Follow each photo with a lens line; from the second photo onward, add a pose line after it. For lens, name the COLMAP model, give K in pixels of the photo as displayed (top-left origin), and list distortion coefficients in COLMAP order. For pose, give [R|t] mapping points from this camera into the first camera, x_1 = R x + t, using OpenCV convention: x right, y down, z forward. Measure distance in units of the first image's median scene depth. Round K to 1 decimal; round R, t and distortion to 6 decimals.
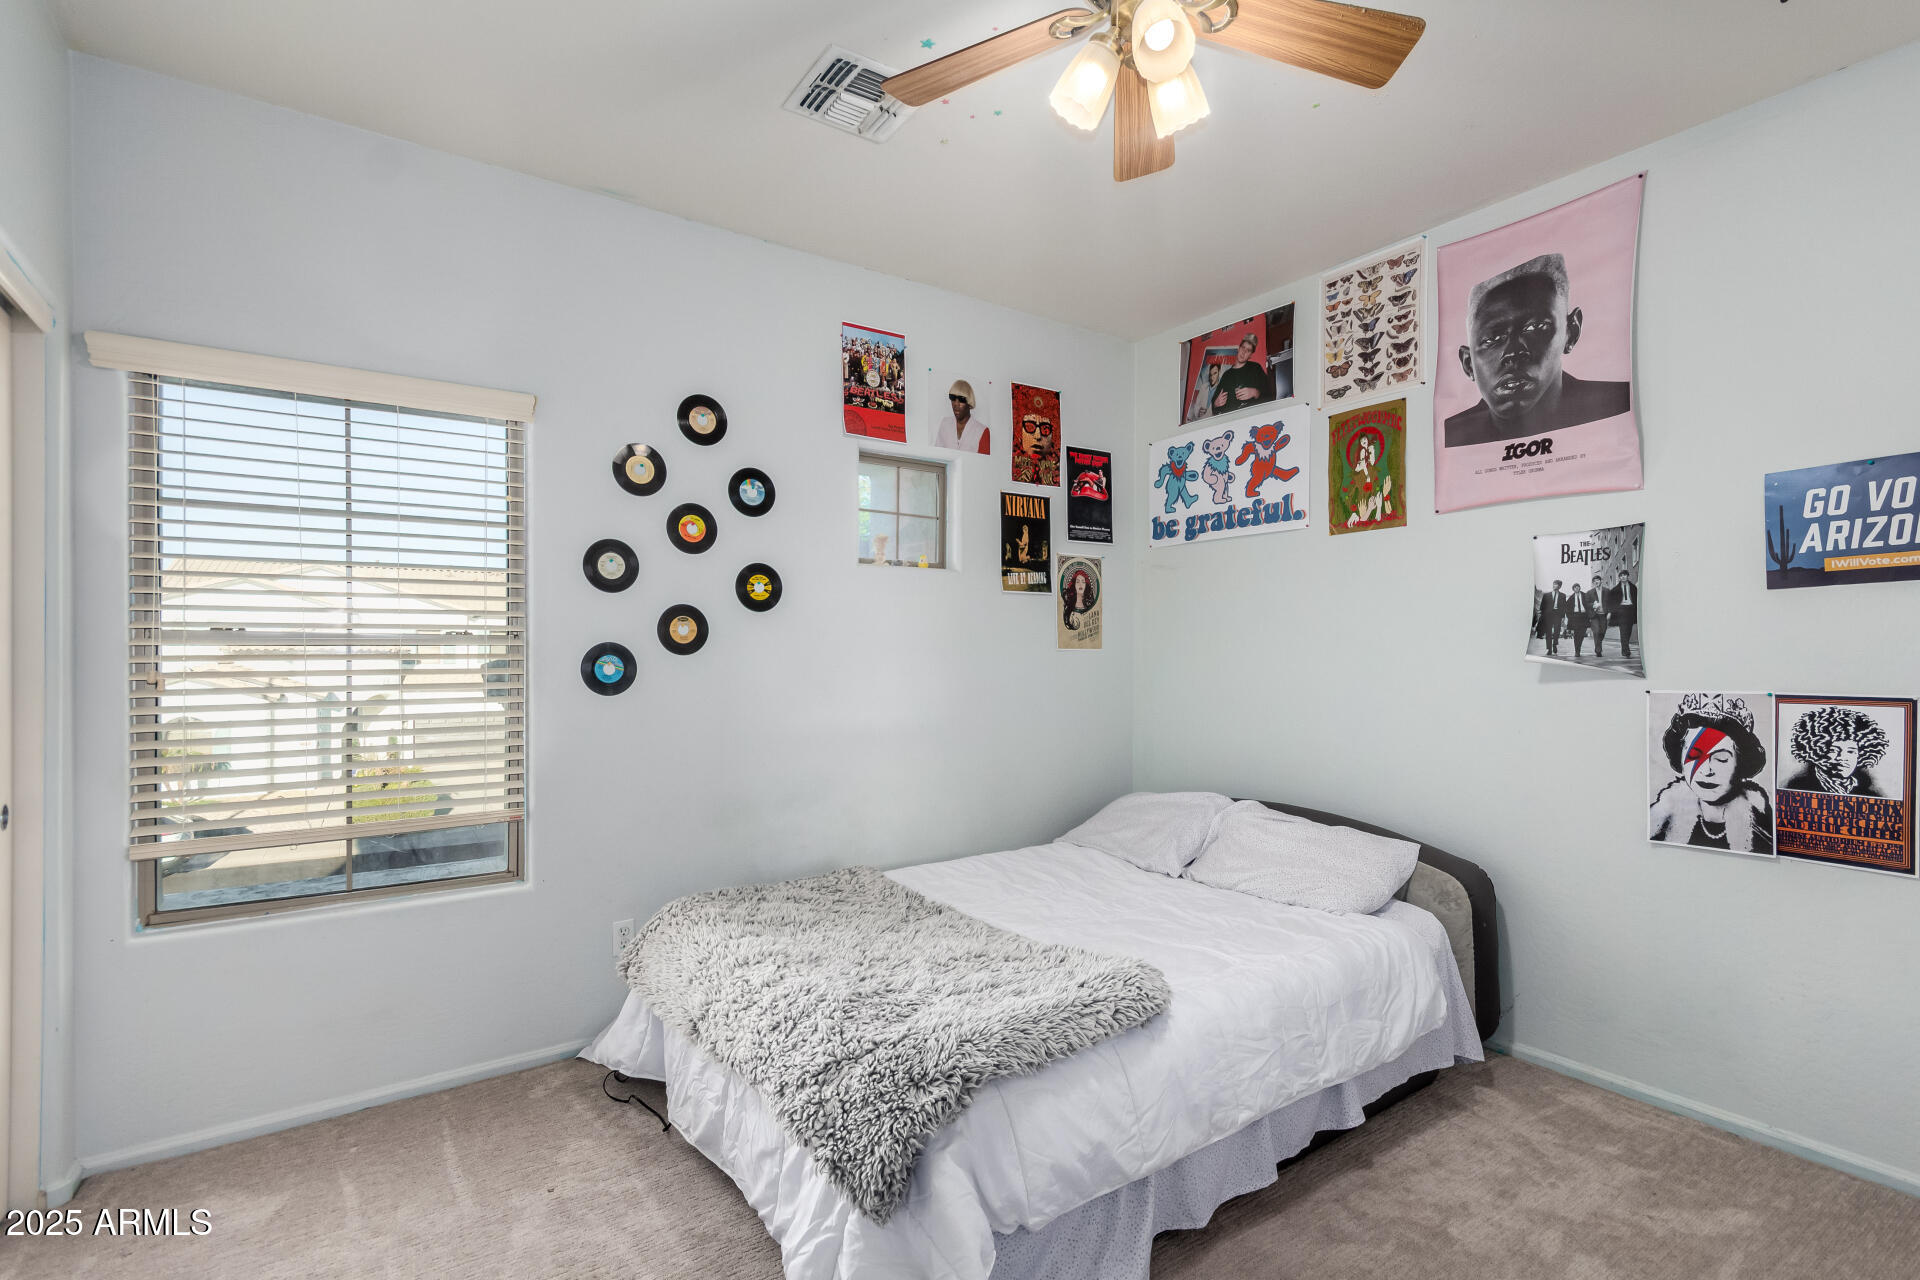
lens RADIAL K [[901.6, 0, 948.2], [0, 901.6, 648.9], [0, 0, 1]] dist [-0.000095, -0.001290]
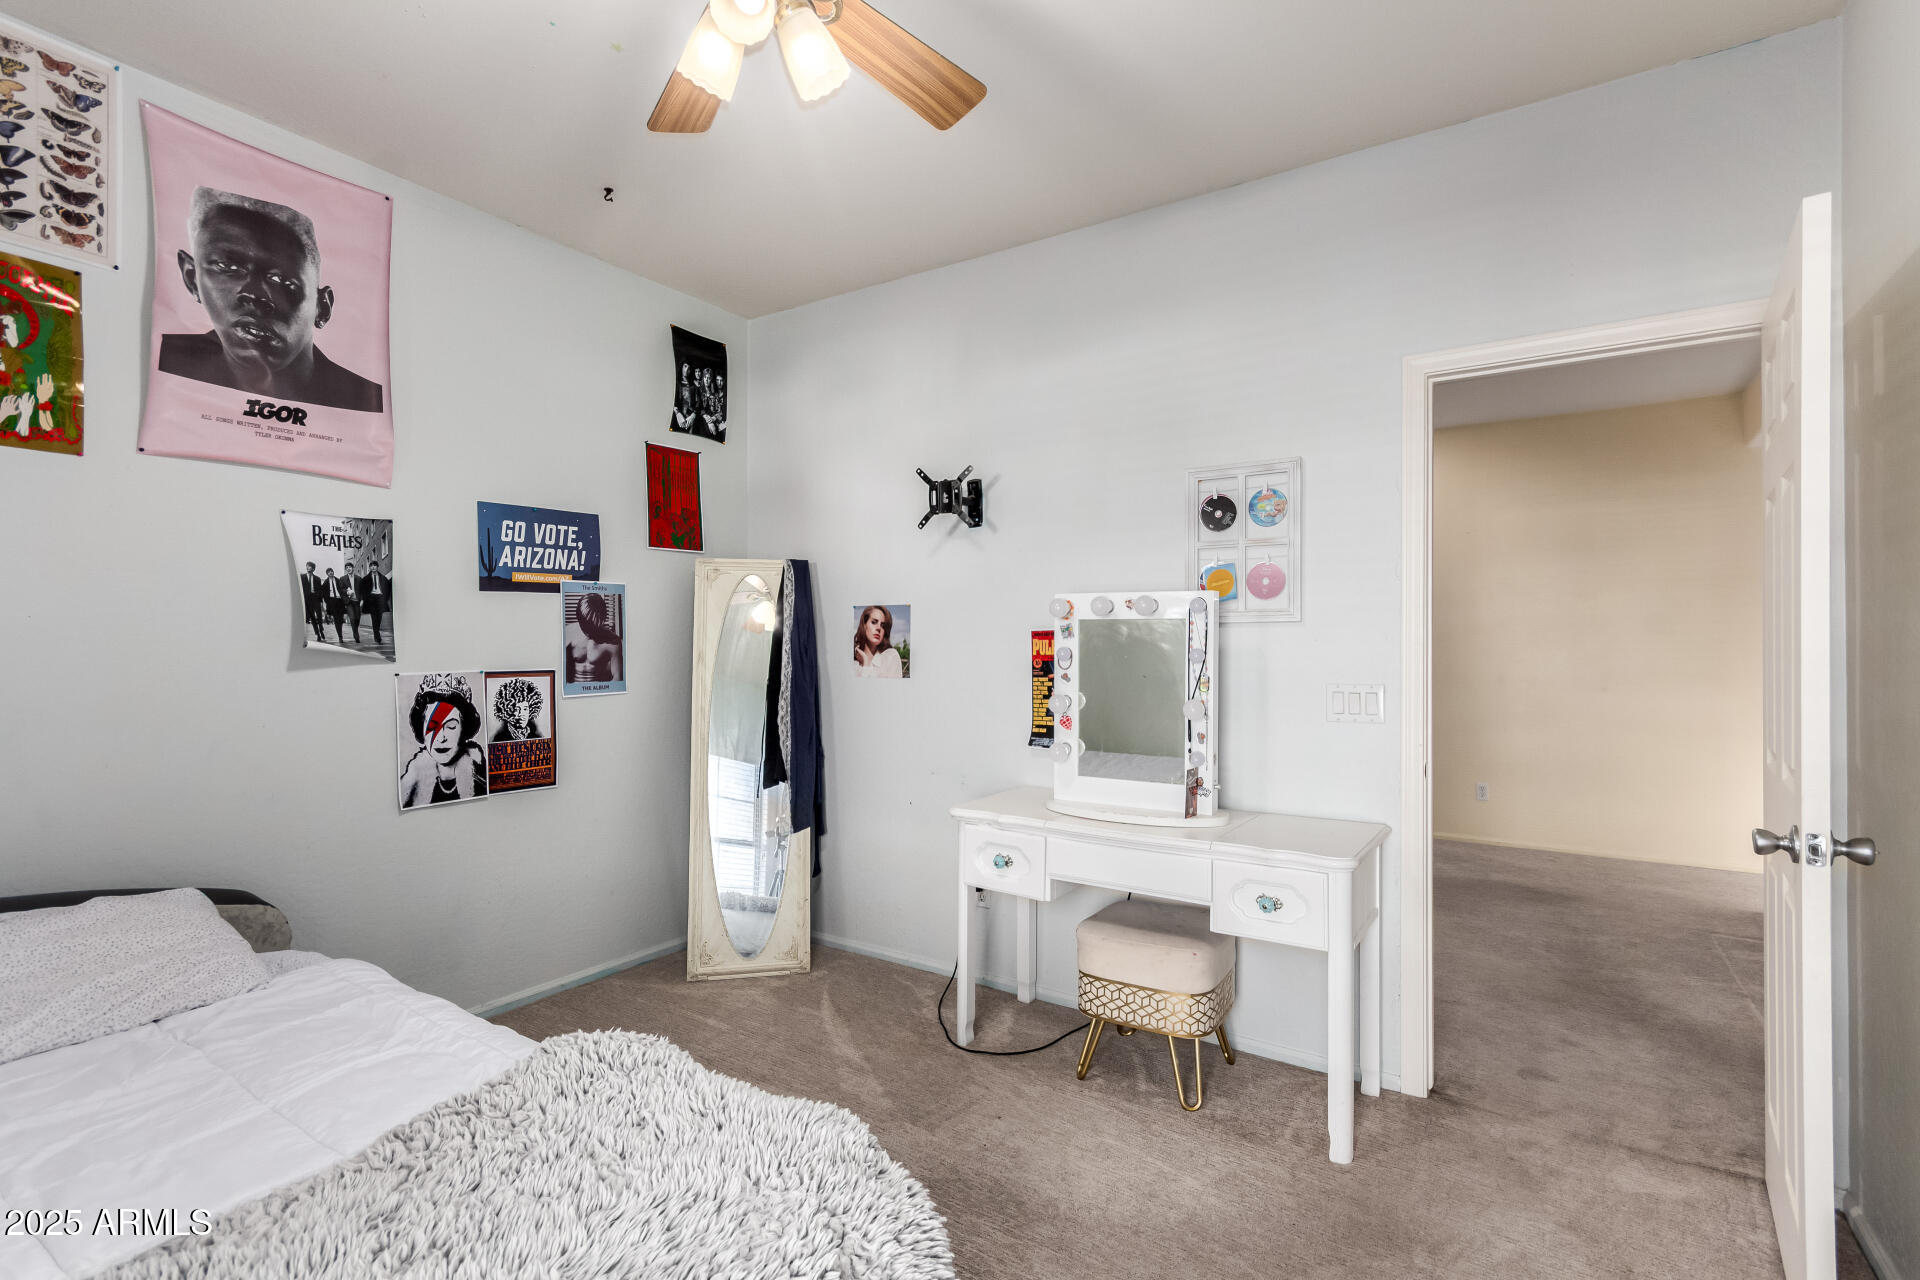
lens RADIAL K [[901.6, 0, 948.2], [0, 901.6, 648.9], [0, 0, 1]] dist [-0.000095, -0.001290]
pose [[-0.390738, -0.000572, 0.920502, -0.512384], [-0.003268, 0.999994, -0.000765, 0.015230], [-0.920496, -0.003308, -0.390737, 0.836231]]
